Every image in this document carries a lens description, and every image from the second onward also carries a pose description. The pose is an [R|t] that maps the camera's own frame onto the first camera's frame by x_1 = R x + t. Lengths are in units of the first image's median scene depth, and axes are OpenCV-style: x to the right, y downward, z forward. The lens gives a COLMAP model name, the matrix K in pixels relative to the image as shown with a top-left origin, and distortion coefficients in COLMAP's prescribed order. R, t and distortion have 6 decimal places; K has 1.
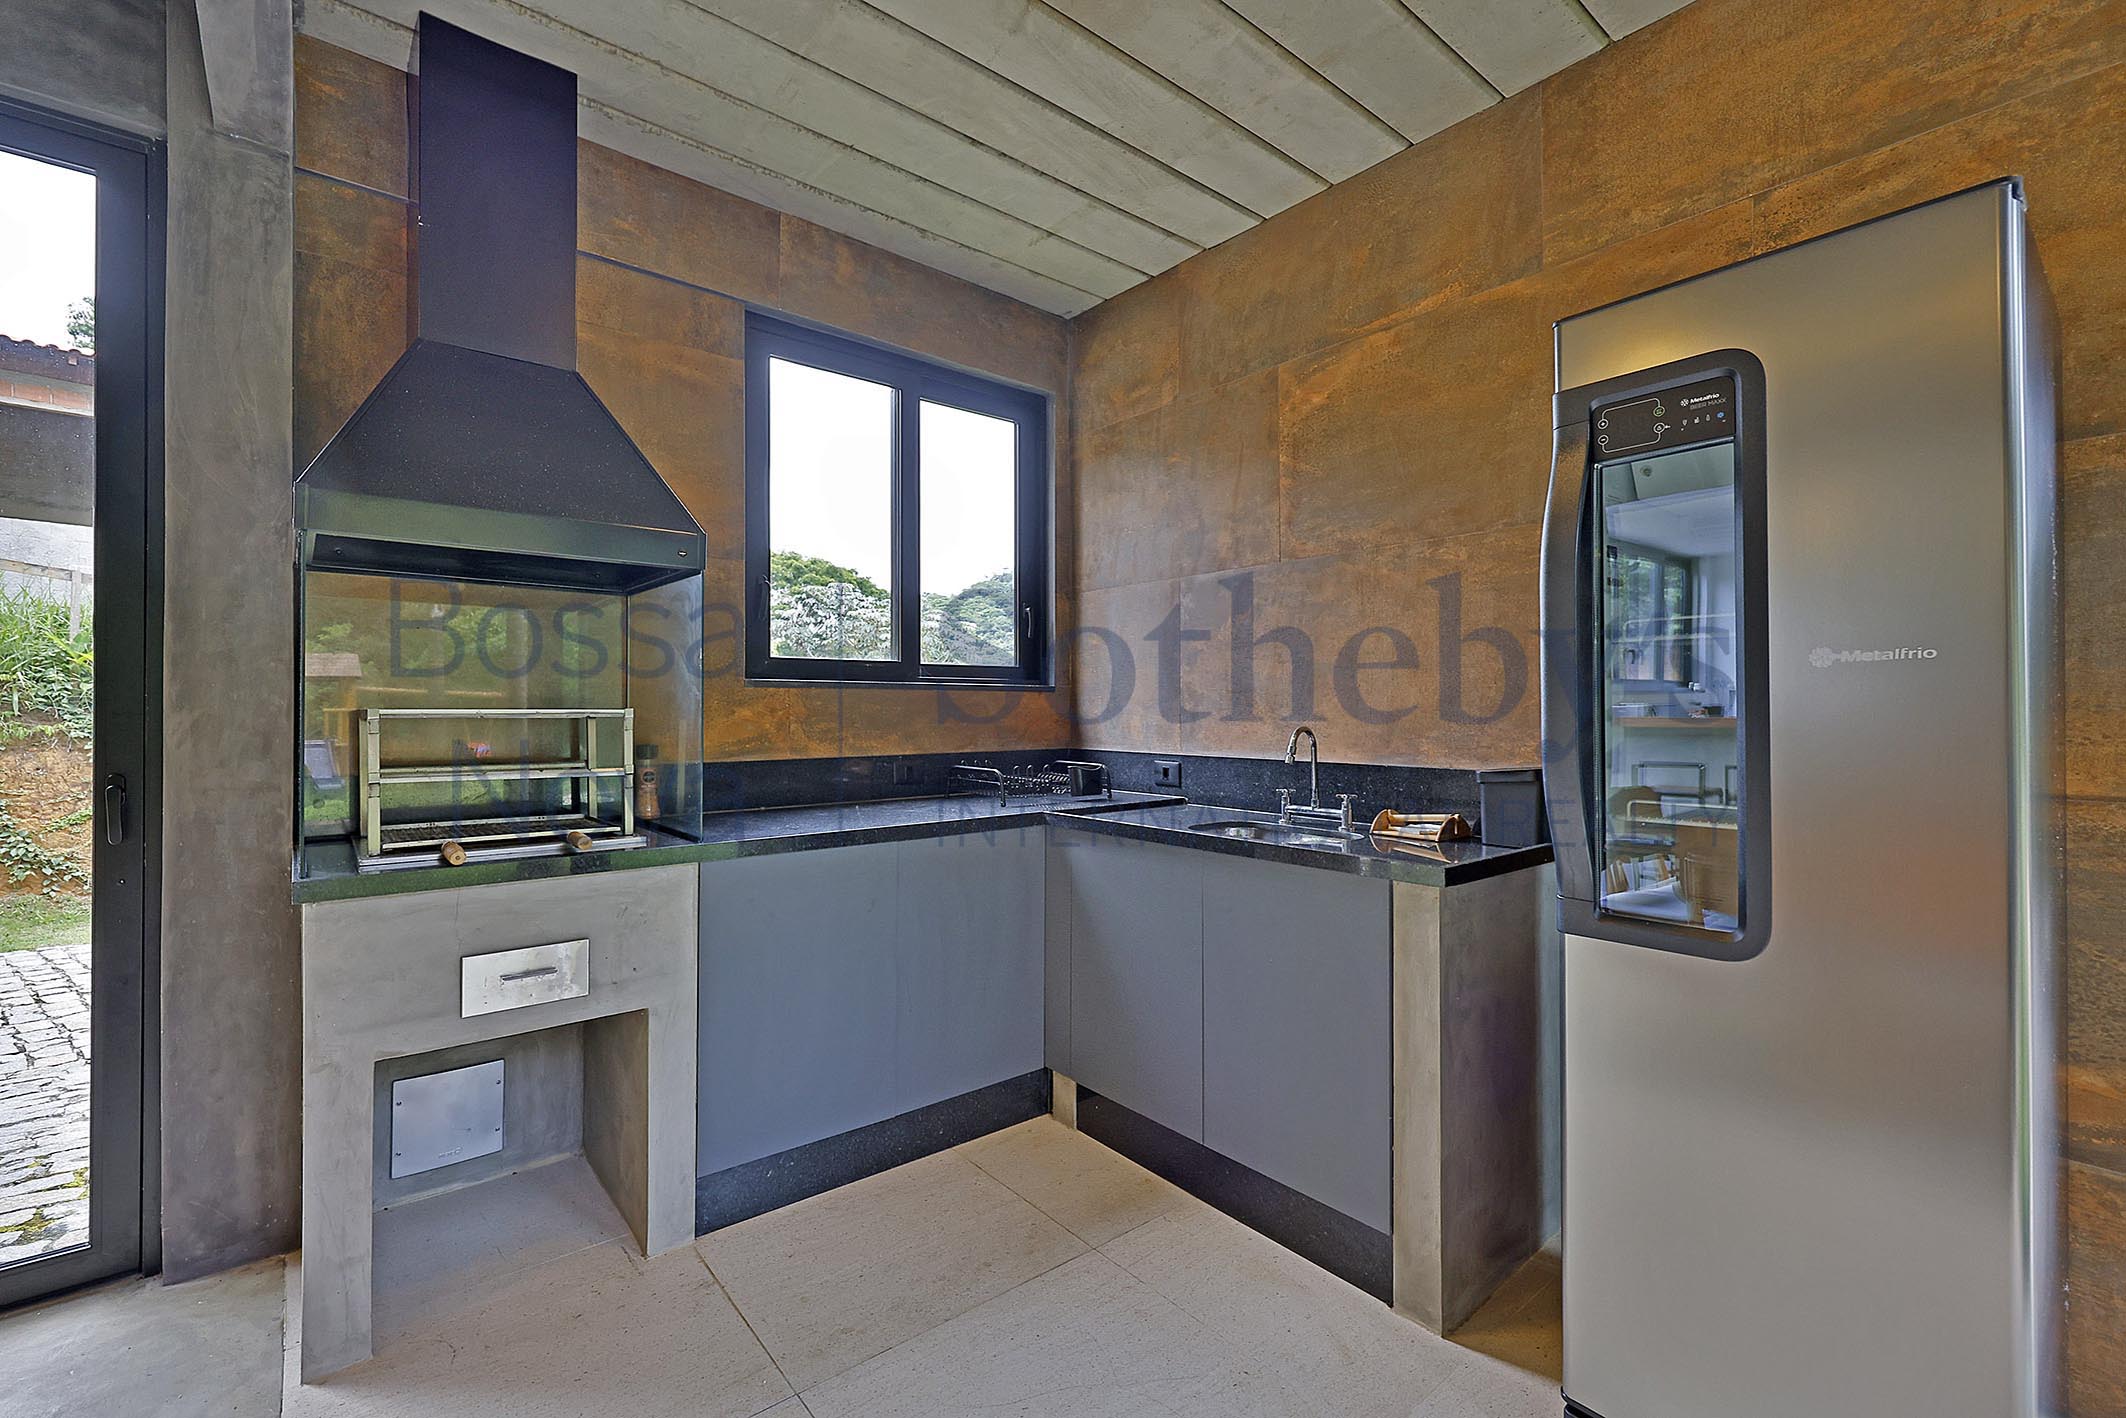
lens RADIAL K [[908.2, 0, 1057.7], [0, 908.2, 705.3], [0, 0, 1]] dist [-0.000855, 0.000699]
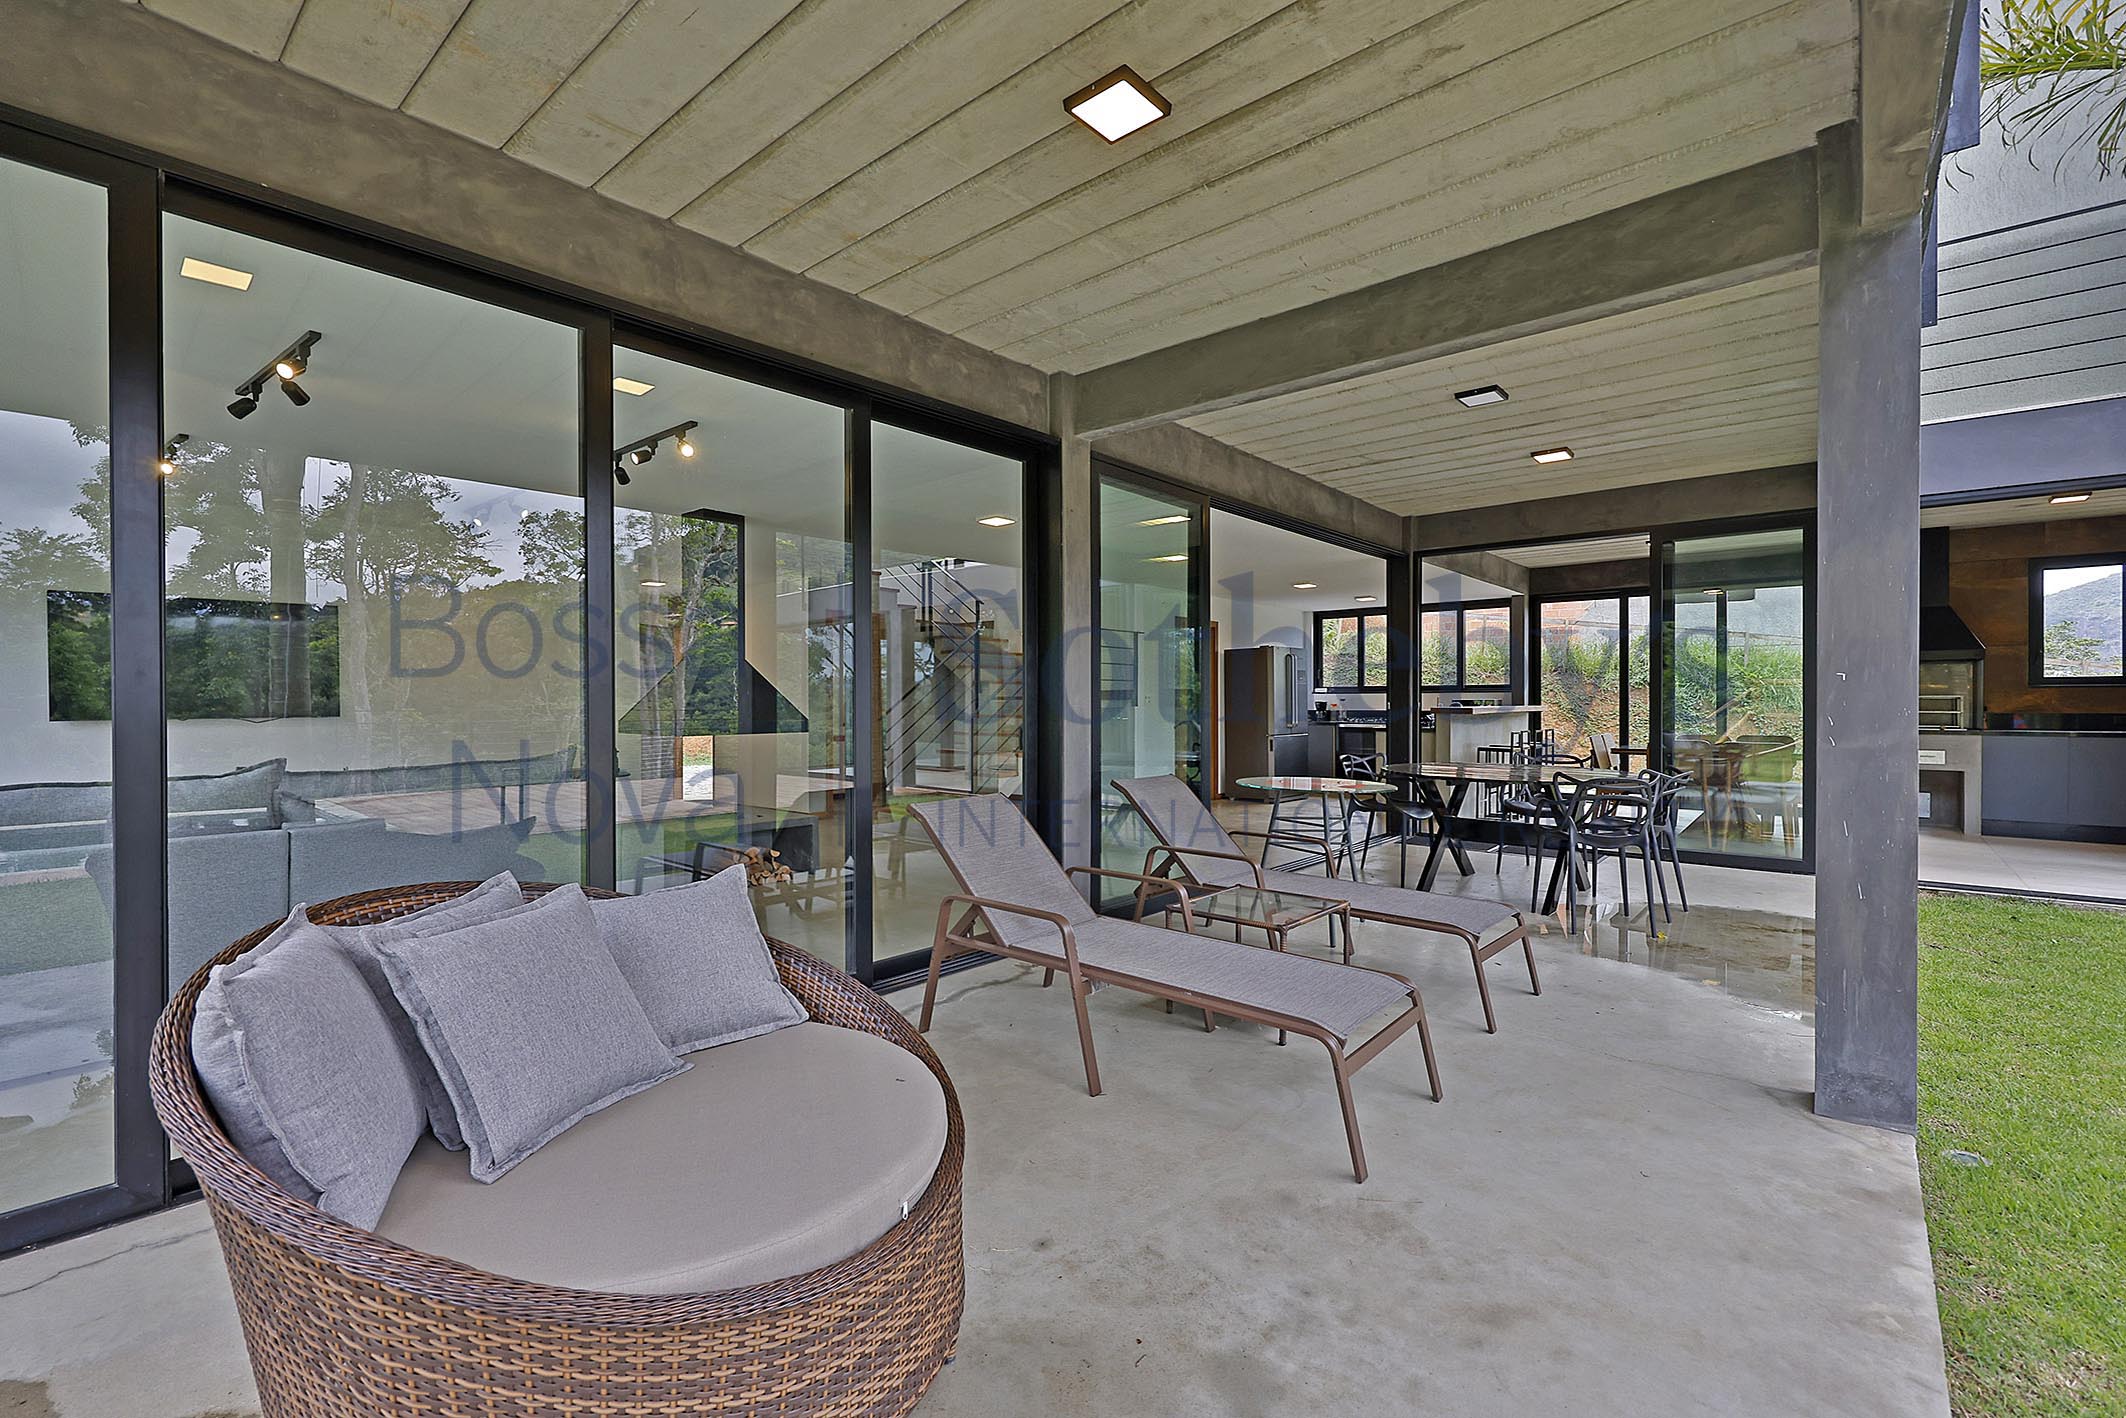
lens RADIAL K [[908.2, 0, 1051.8], [0, 908.2, 706.3], [0, 0, 1]] dist [-0.000855, 0.000699]
pose [[0.158890, 0.003375, -0.987290, 2.075789], [0.003126, 0.999987, 0.003922, 0.015893], [0.987291, -0.003709, 0.158878, -2.614555]]
